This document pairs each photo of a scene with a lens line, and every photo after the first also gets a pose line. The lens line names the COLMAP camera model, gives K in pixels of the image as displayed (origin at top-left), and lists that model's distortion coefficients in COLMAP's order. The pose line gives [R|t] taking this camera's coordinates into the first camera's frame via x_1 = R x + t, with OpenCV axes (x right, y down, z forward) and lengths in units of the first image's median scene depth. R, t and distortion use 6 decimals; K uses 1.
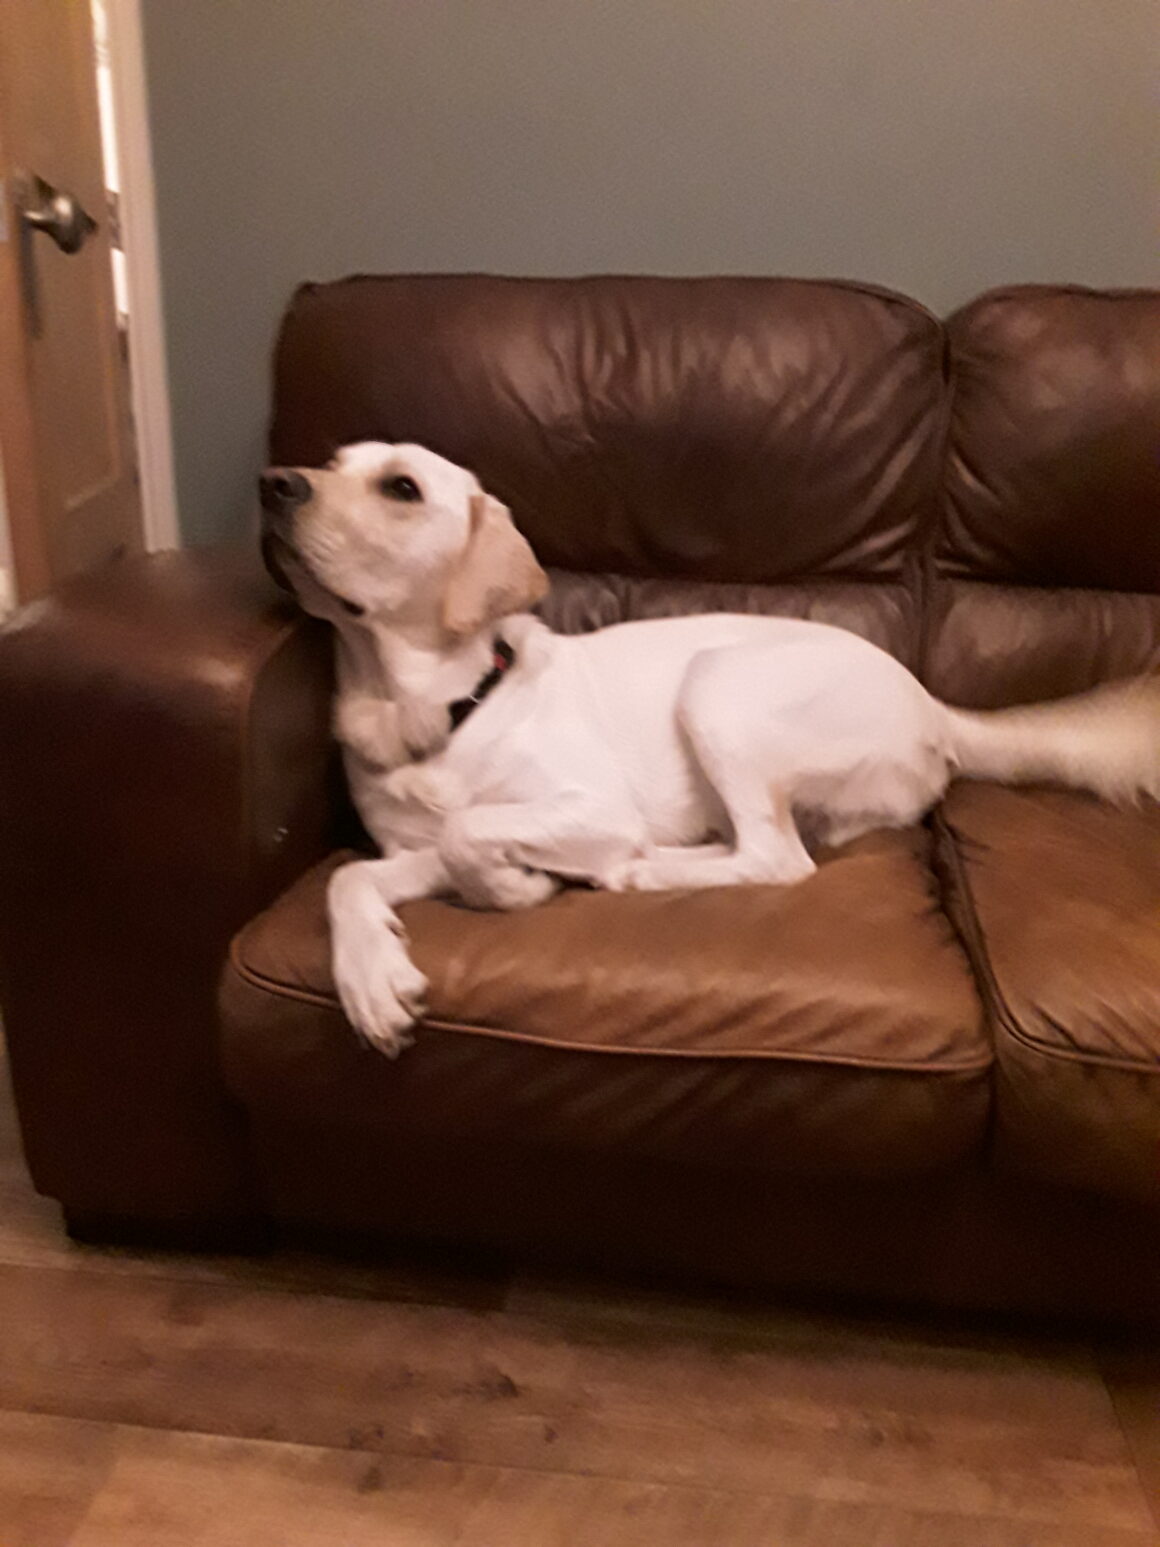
lens RADIAL K [[1237.3, 0, 580.0], [0, 1237.3, 773.5], [0, 0, 1]] dist [0.190604, -0.170906]
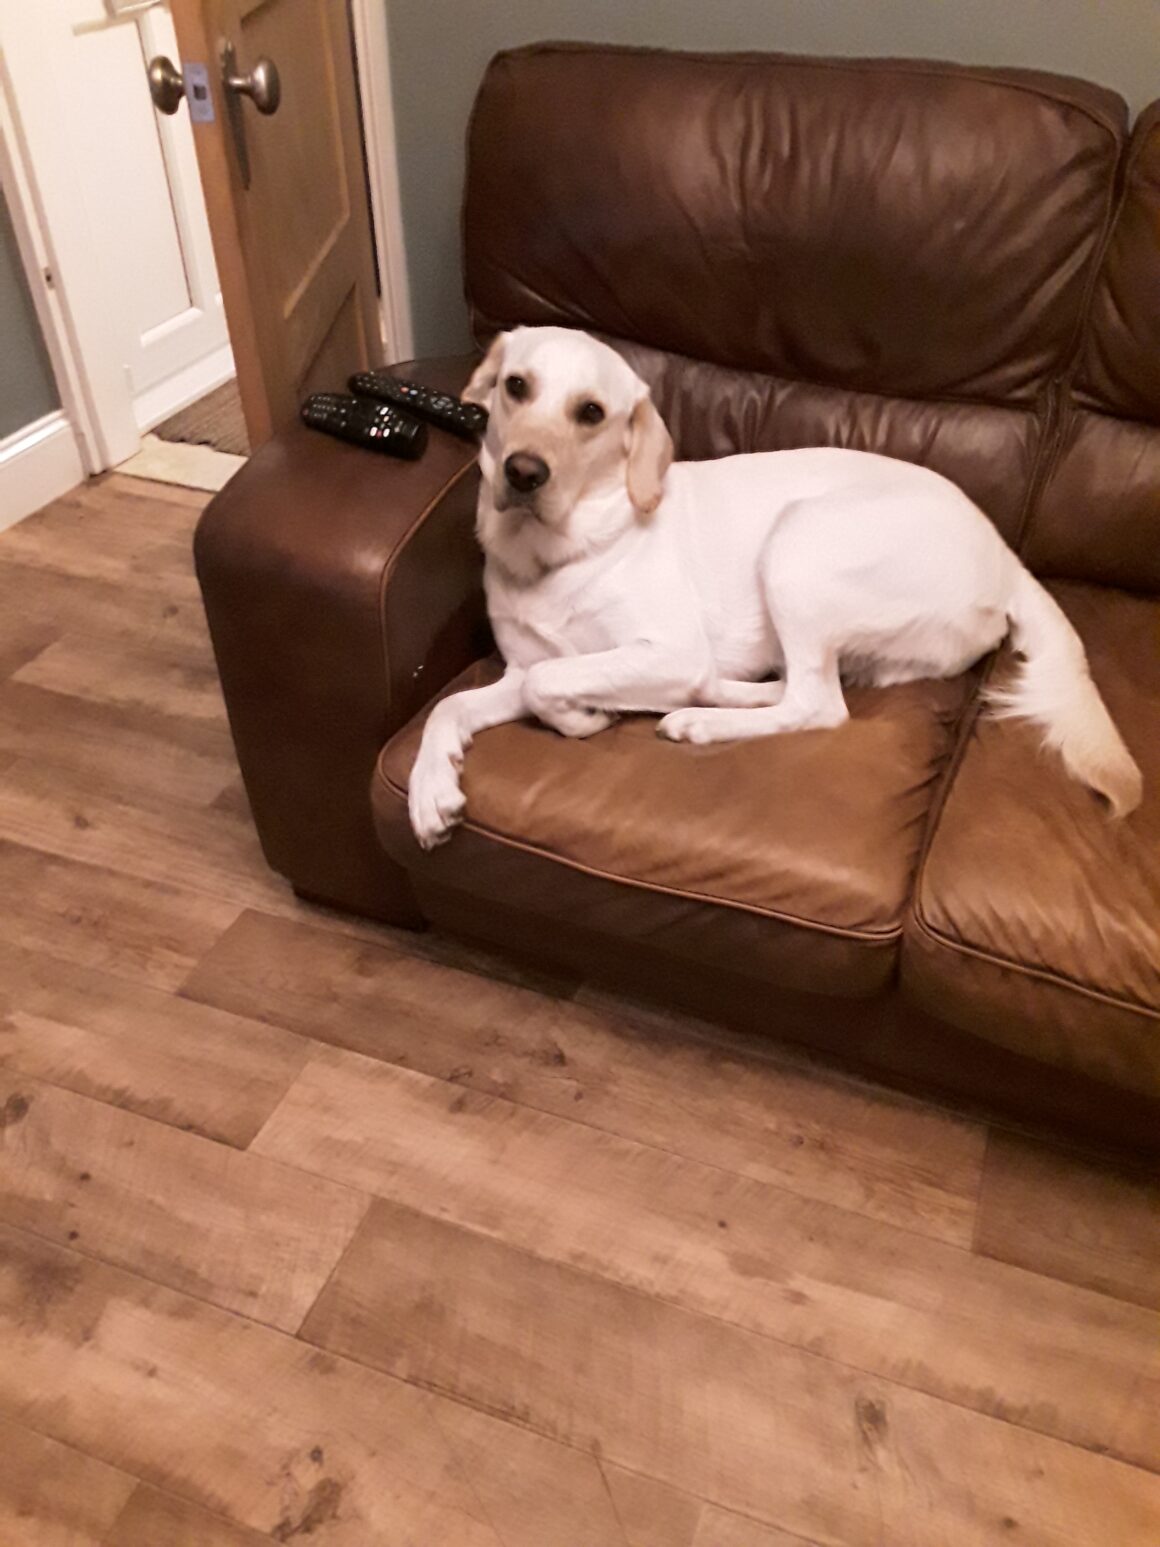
lens RADIAL K [[1219.8, 0, 580.9], [0, 1219.8, 732.9], [0, 0, 1]] dist [0.179003, 0.001389]
pose [[0.970379, 0.122285, -0.208354, 0.215115], [-0.047542, 0.942228, 0.331582, -0.341153], [0.236865, -0.311855, 0.920131, -0.182274]]
